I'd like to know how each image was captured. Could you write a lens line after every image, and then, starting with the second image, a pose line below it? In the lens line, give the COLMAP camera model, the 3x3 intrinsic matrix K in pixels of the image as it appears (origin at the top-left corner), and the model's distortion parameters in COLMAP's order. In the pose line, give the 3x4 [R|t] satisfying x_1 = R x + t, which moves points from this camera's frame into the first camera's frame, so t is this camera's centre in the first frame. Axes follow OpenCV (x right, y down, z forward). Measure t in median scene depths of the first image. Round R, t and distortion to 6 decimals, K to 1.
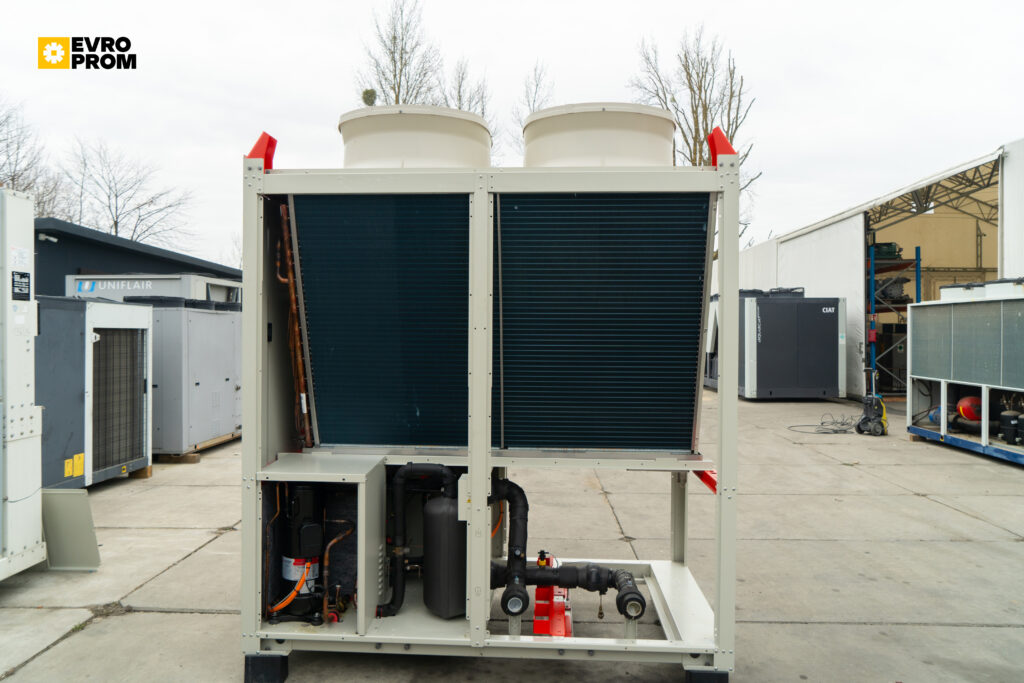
lens RADIAL K [[690.8, 0, 512.0], [0, 690.8, 341.5], [0, 0, 1]] dist [-0.009429, 0.002806]
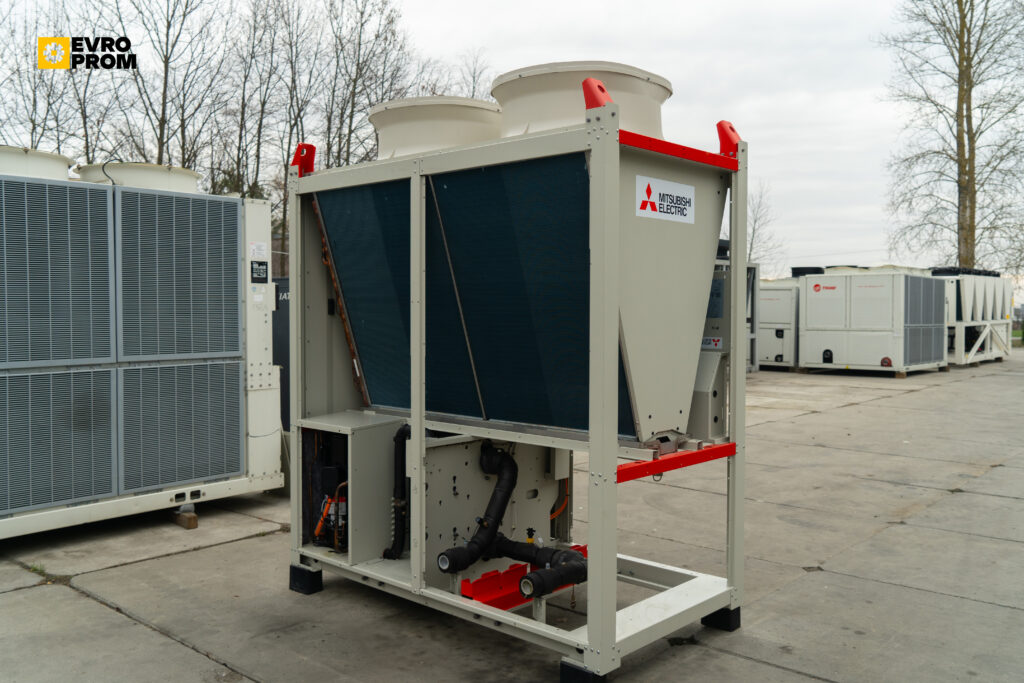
lens RADIAL K [[878.9, 0, 512.0], [0, 878.9, 341.5], [0, 0, 1]] dist [0.006672, 0.010071]
pose [[0.770642, 0.019809, -0.636961, 0.728015], [-0.003647, 0.999637, 0.026676, 0.004358], [0.637258, -0.018235, 0.770435, 0.024257]]
